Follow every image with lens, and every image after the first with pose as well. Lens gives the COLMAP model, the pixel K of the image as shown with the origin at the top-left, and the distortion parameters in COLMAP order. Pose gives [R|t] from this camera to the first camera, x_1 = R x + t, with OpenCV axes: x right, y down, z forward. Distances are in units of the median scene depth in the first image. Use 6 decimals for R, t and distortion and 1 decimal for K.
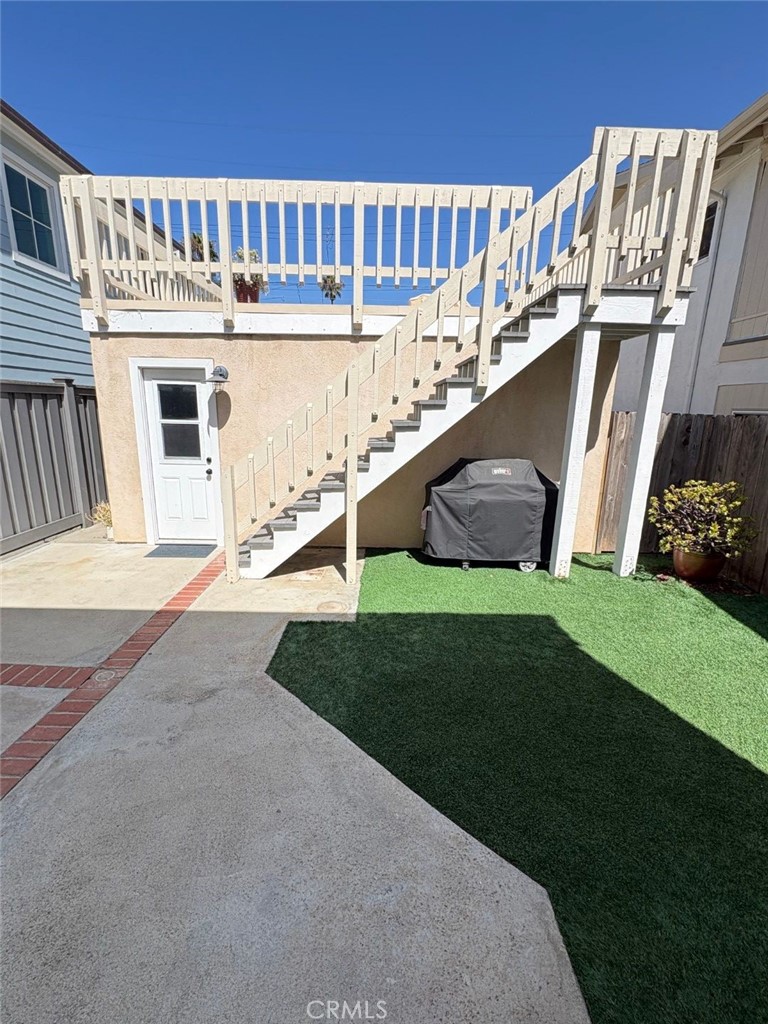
lens RADIAL K [[470.6, 0, 381.5], [0, 470.6, 523.4], [0, 0, 1]] dist [-0.000689, -0.000205]
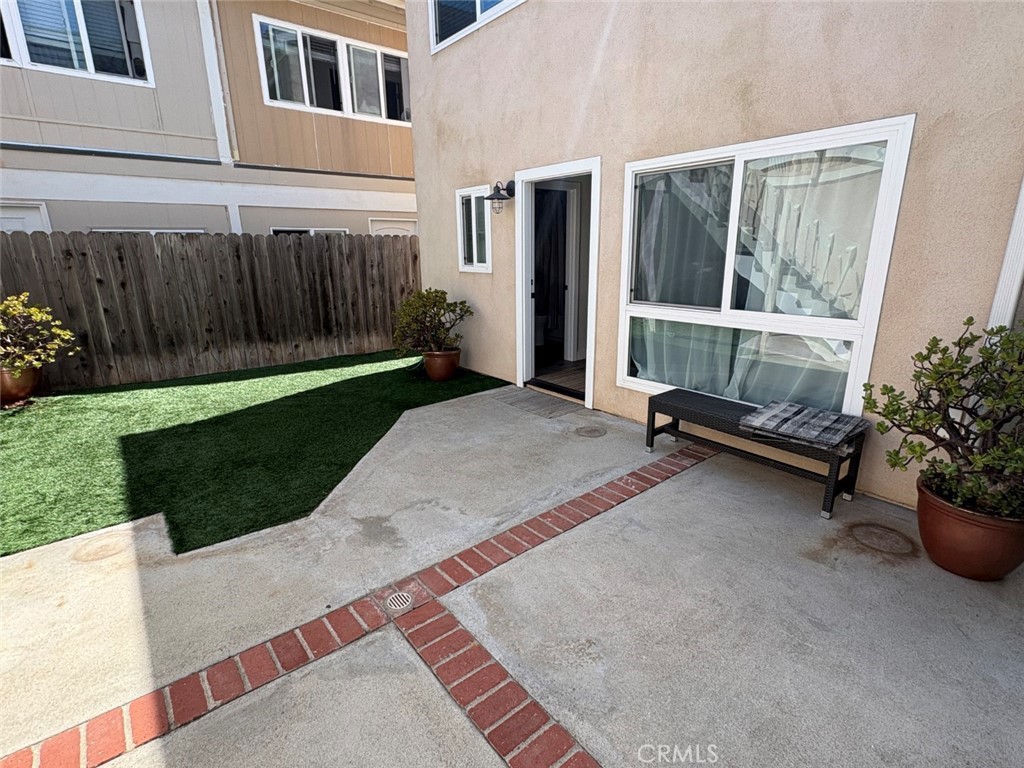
lens RADIAL K [[515.1, 0, 512.0], [0, 515.1, 384.0], [0, 0, 1]] dist [-0.001002, -0.000216]
pose [[-0.647740, -0.222741, 0.728574, -1.146300], [0.188364, 0.879796, 0.436438, -0.269647], [-0.738209, 0.419935, -0.527923, 1.094565]]
